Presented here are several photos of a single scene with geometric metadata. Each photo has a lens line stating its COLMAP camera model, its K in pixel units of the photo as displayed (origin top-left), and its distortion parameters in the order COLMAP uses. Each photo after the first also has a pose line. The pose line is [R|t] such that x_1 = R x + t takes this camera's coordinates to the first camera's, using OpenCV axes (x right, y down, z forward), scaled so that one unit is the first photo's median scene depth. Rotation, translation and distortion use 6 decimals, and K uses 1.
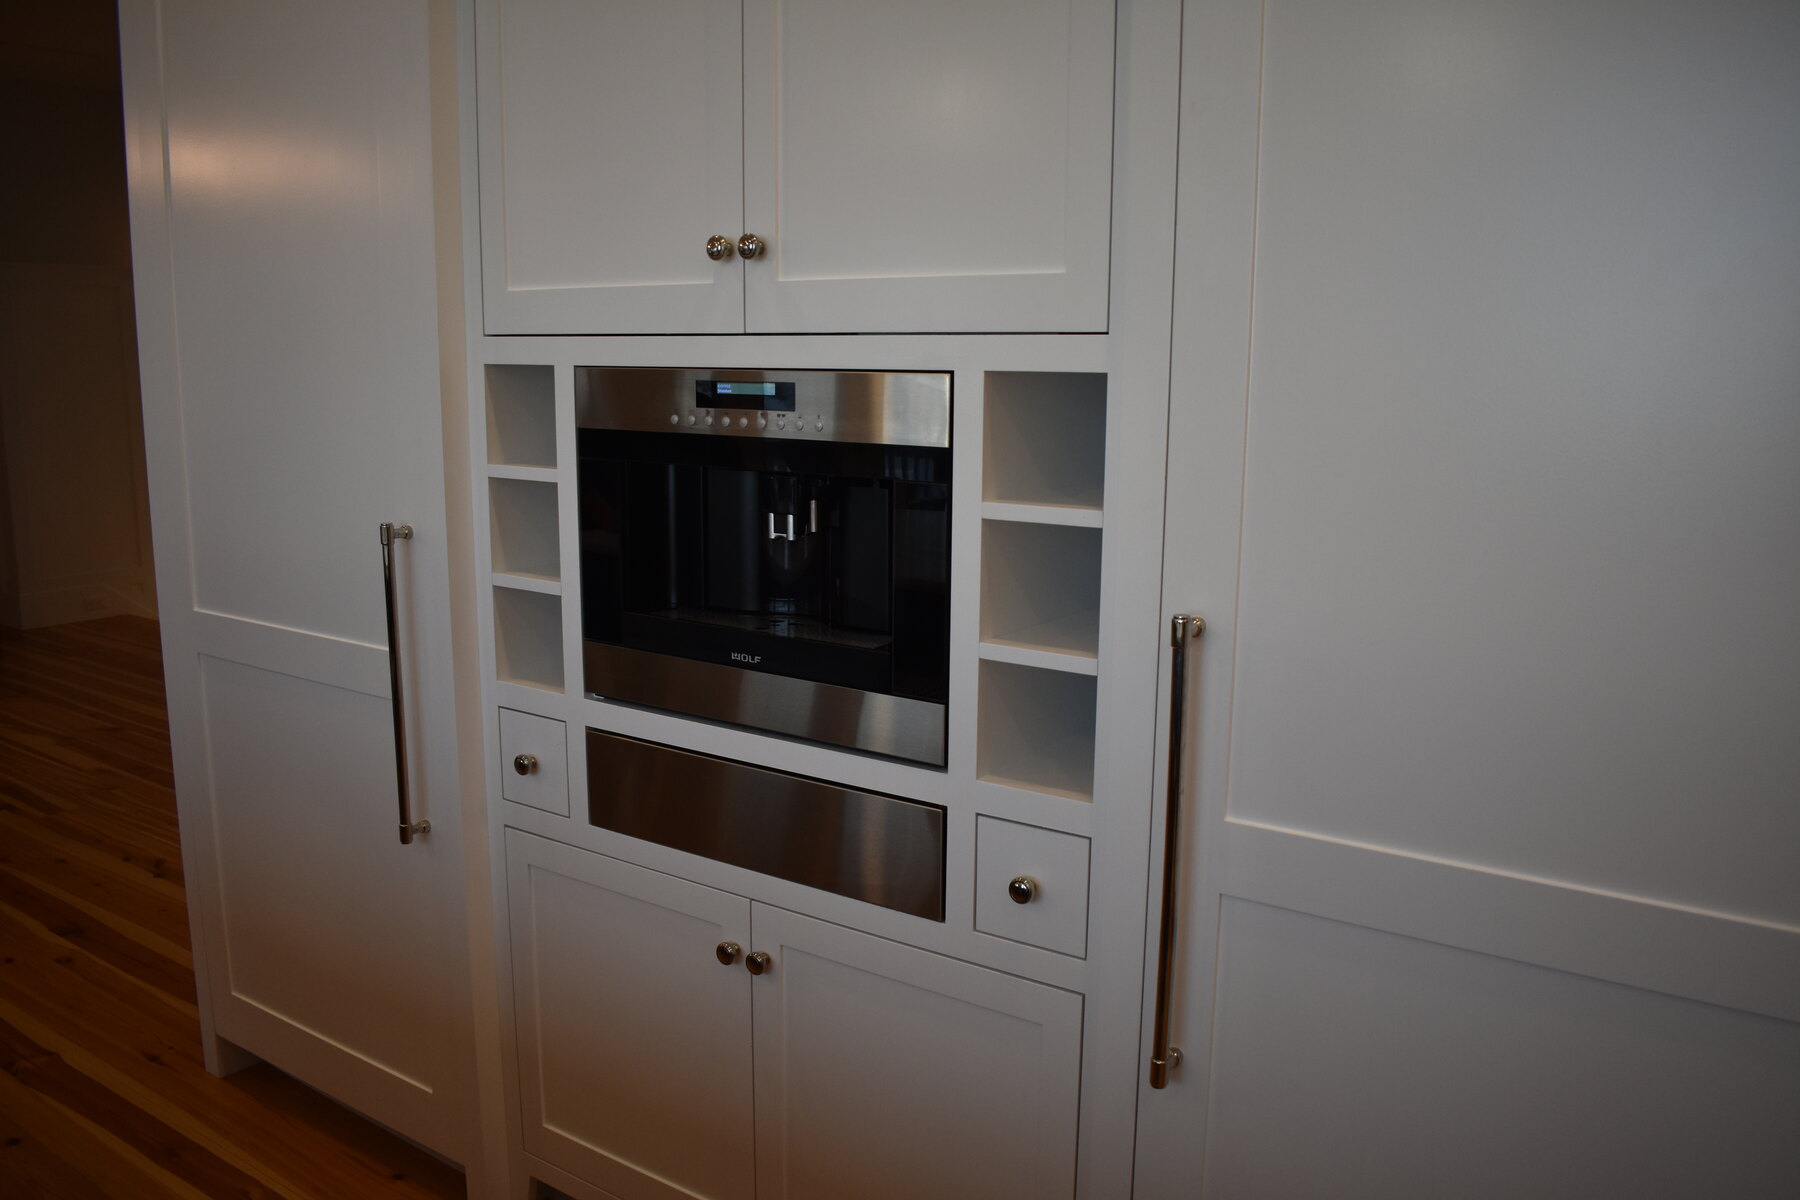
lens RADIAL K [[1419.3, 0, 898.5], [0, 1419.3, 609.1], [0, 0, 1]] dist [-0.087250, 0.005096]
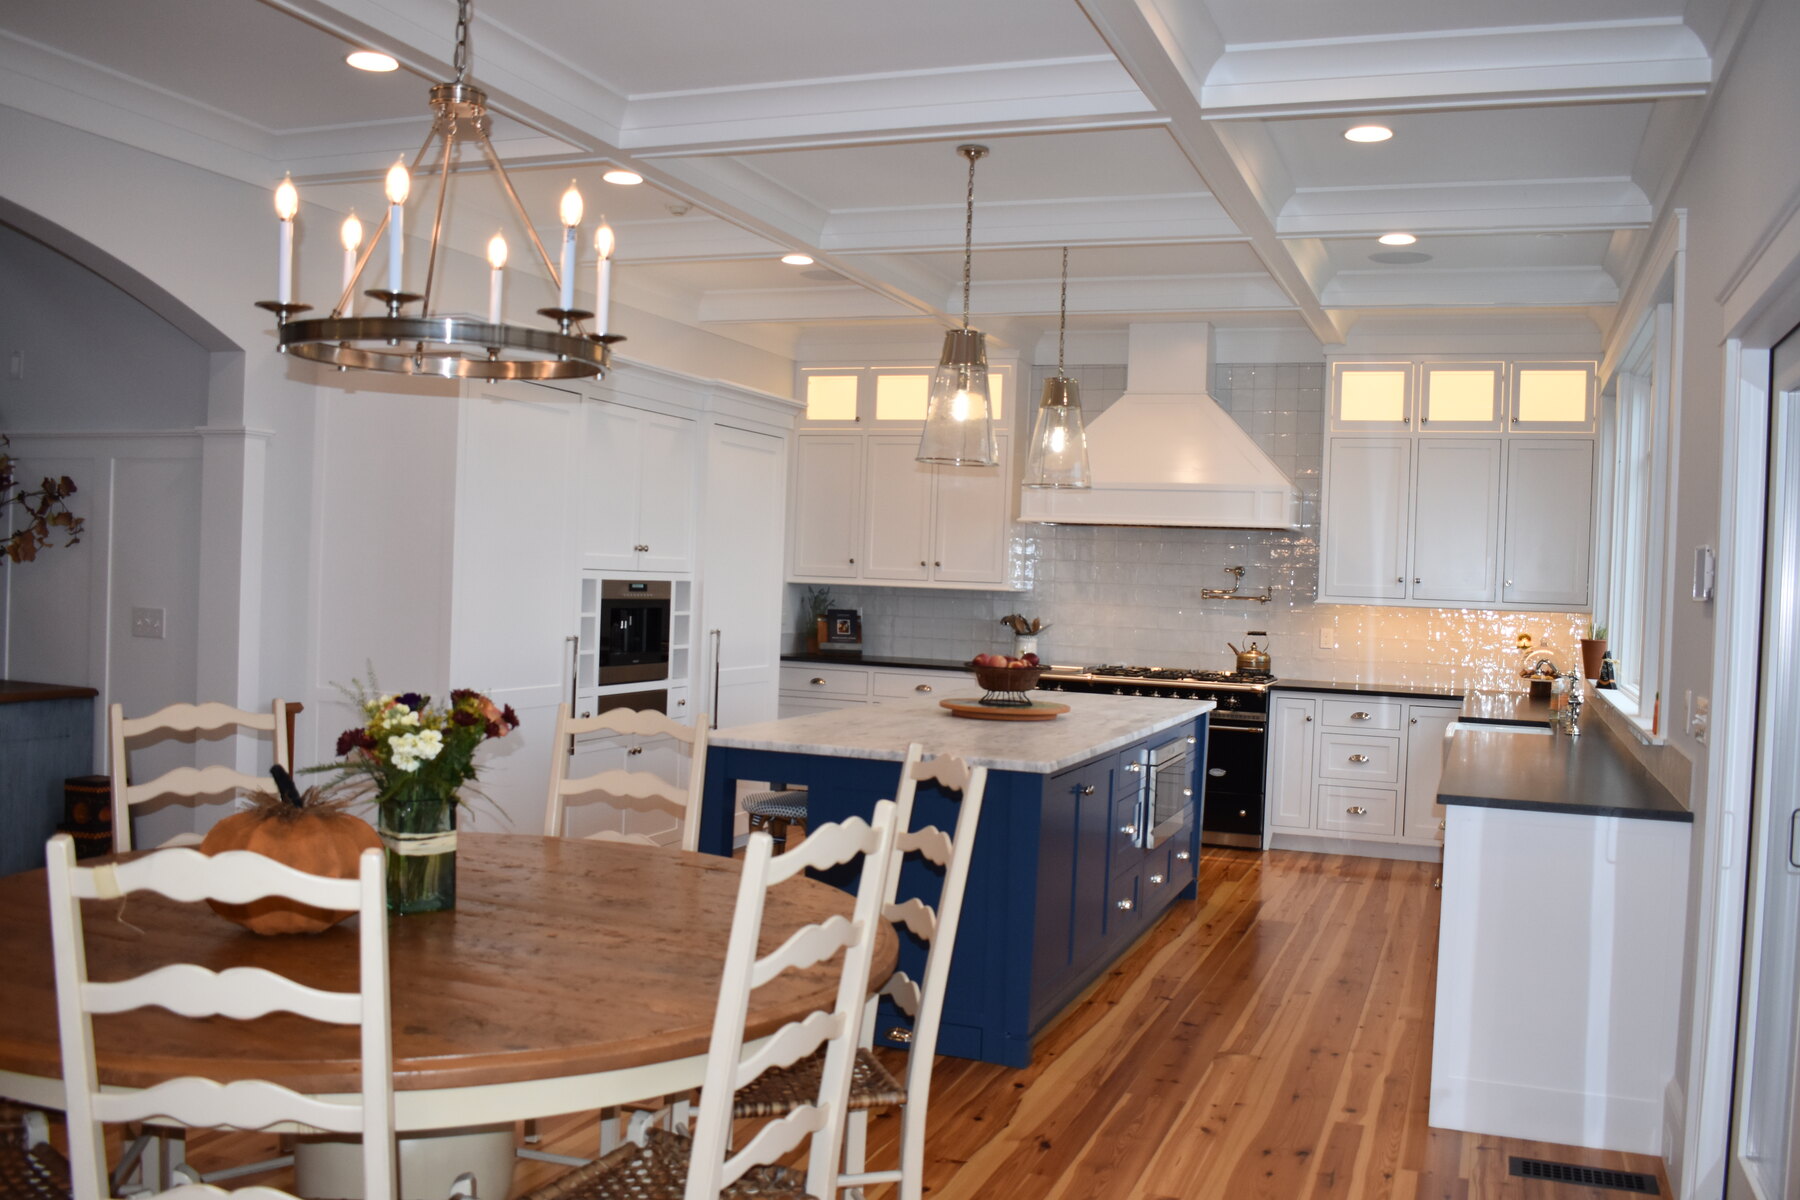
lens RADIAL K [[1564.5, 0, 900.0], [0, 1564.5, 600.0], [0, 0, 1]] dist [-0.104725, 0.001385]
pose [[-0.234062, -0.028683, 0.971798, -4.109924], [0.136768, 0.988653, 0.062122, -0.271212], [-0.962554, 0.147451, -0.227483, 1.245342]]
